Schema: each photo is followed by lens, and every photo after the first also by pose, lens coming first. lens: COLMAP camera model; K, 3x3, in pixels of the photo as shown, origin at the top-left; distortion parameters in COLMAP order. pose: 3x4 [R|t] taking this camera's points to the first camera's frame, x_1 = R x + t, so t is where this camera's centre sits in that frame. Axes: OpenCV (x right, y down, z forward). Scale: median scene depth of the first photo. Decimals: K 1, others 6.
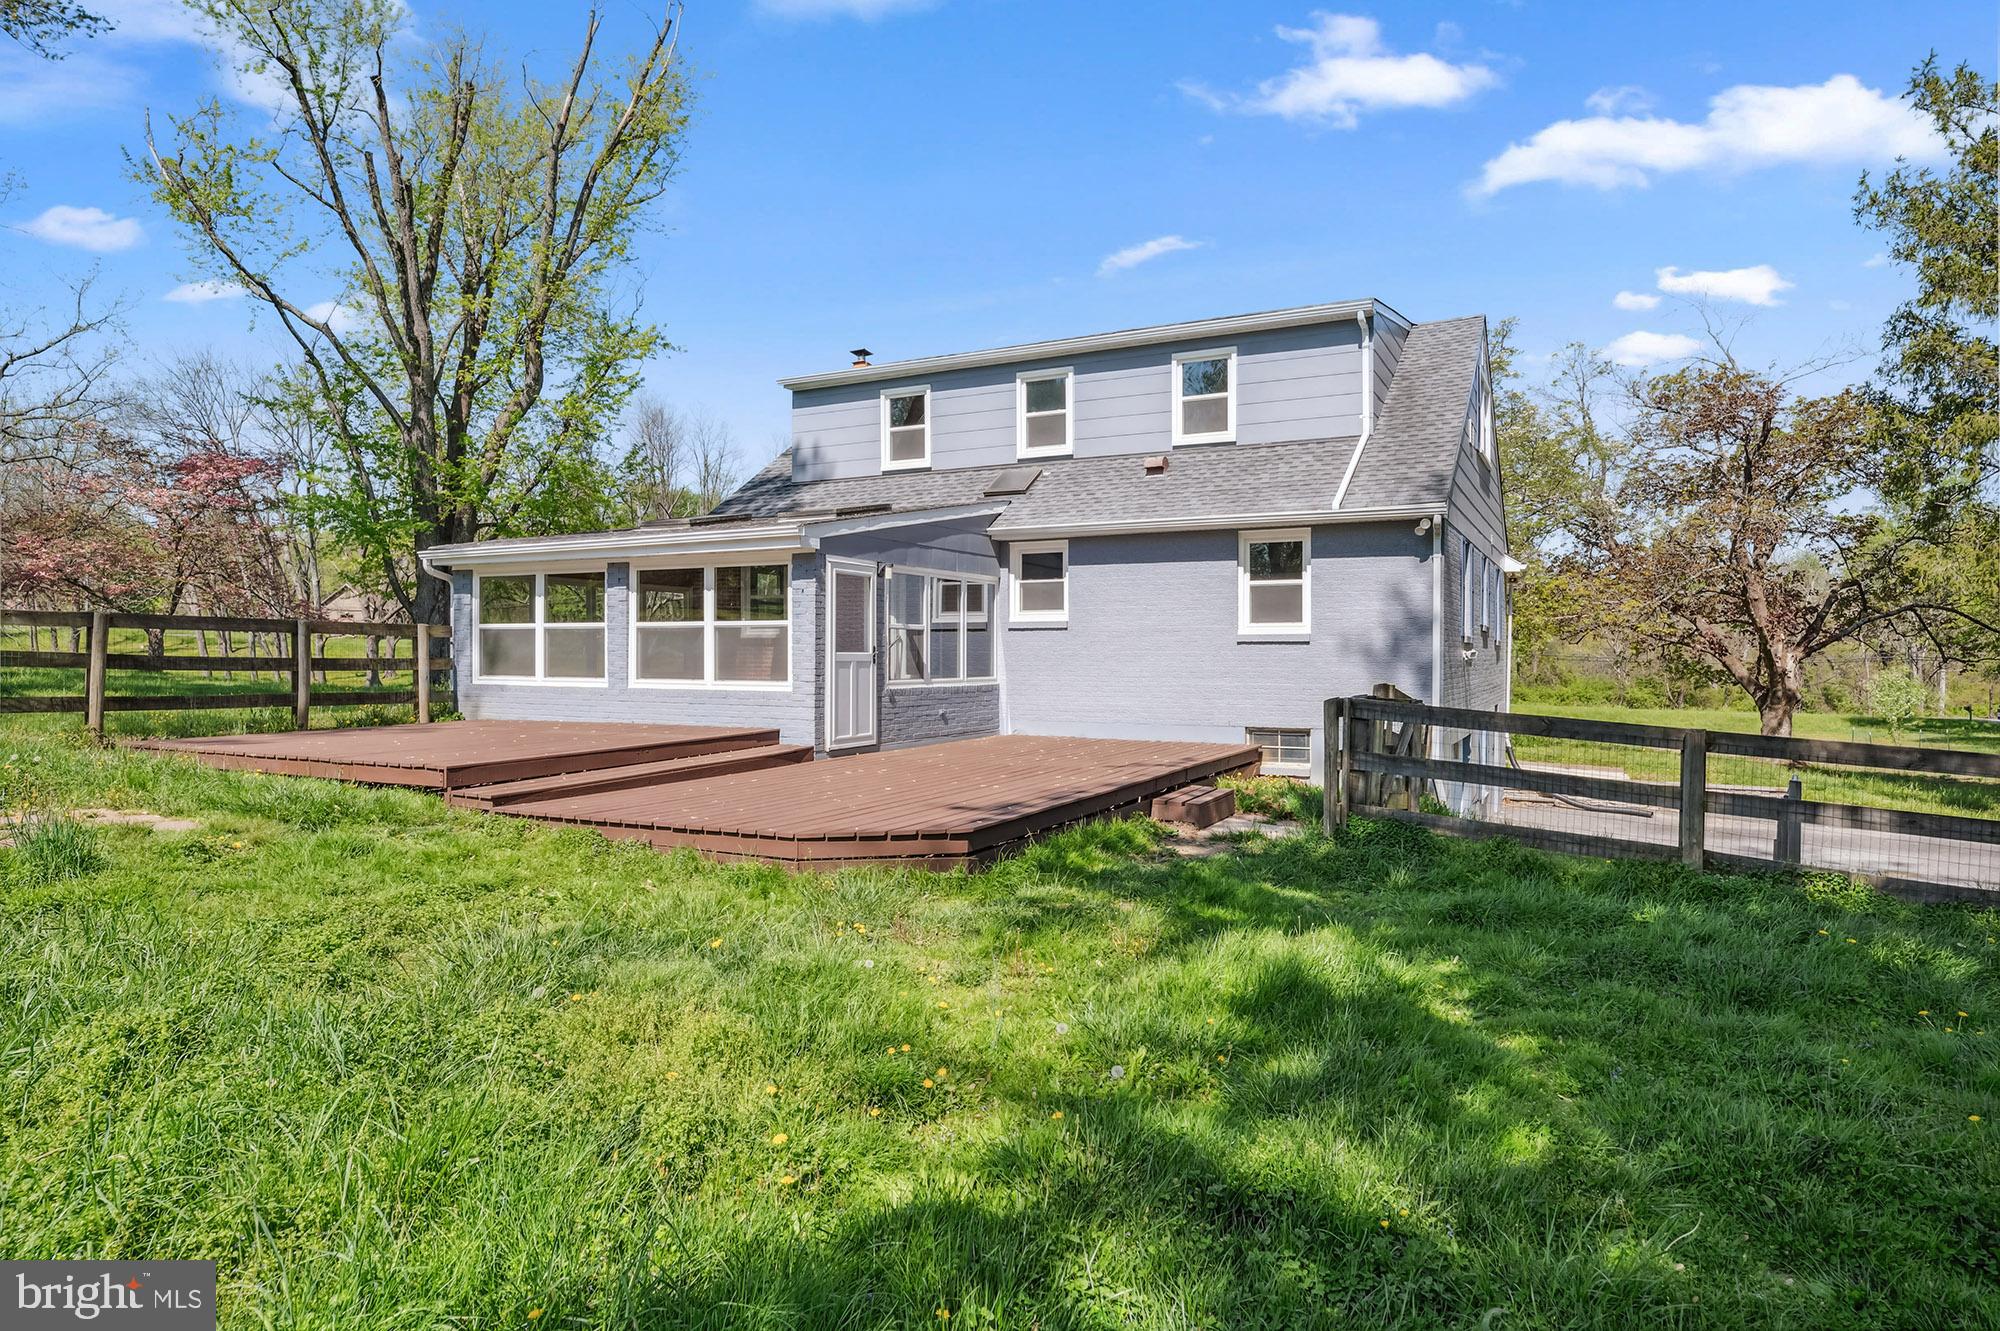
lens RADIAL K [[1126.0, 0, 1000.0], [0, 1126.0, 665.5], [0, 0, 1]] dist [-0.001078, -0.000329]
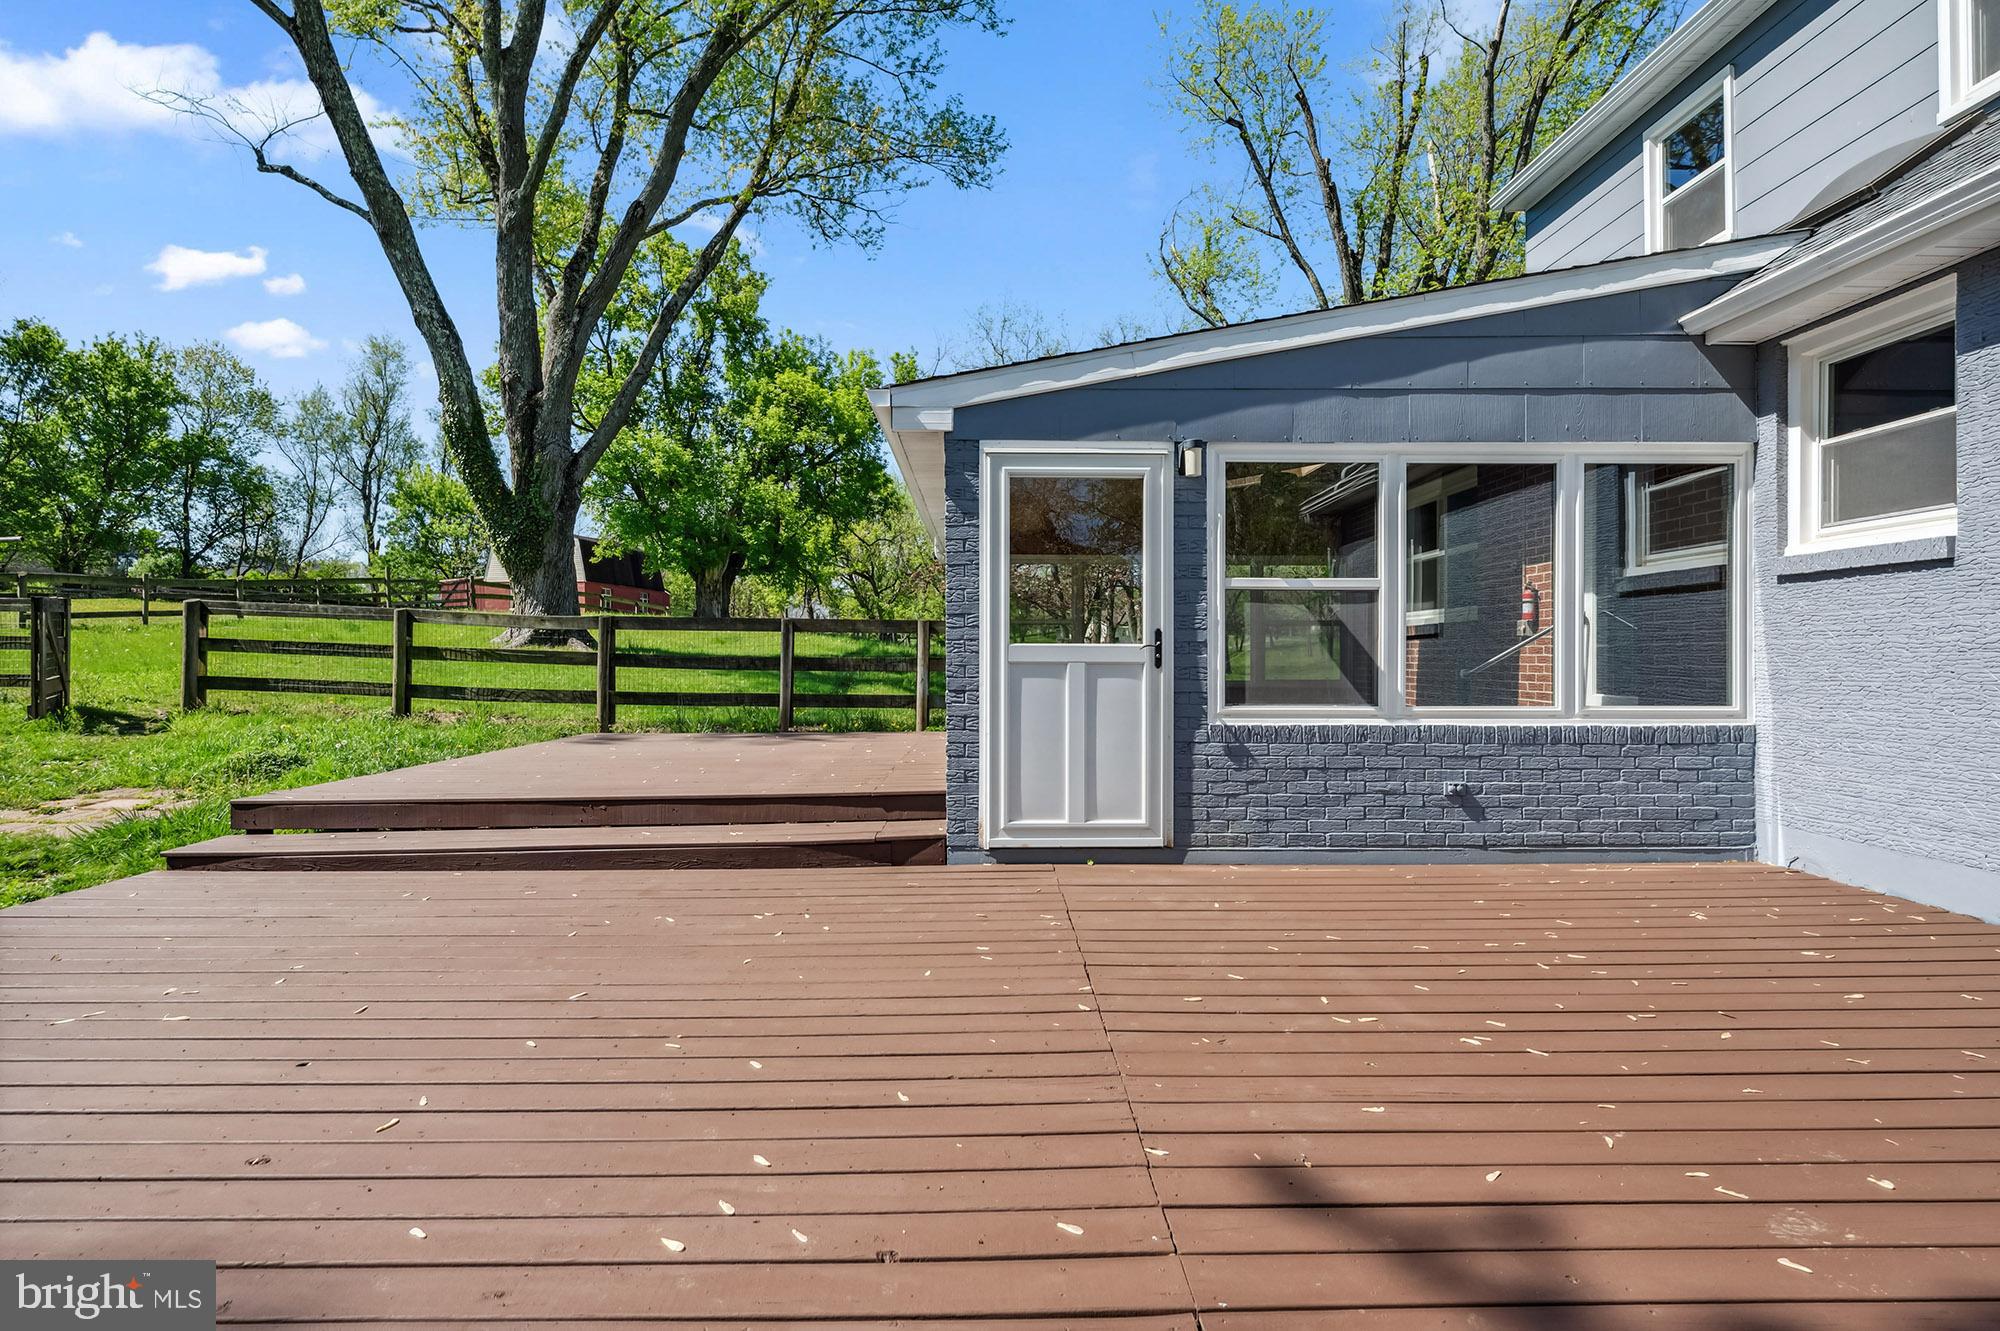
lens RADIAL K [[961.2, 0, 1001.2], [0, 961.2, 658.5], [0, 0, 1]] dist [0.001097, 0.000501]
pose [[0.473033, 0.000638, -0.881045, 0.164638], [-0.007188, 0.999969, -0.003135, -0.003271], [0.881016, 0.007816, 0.473023, 0.630879]]
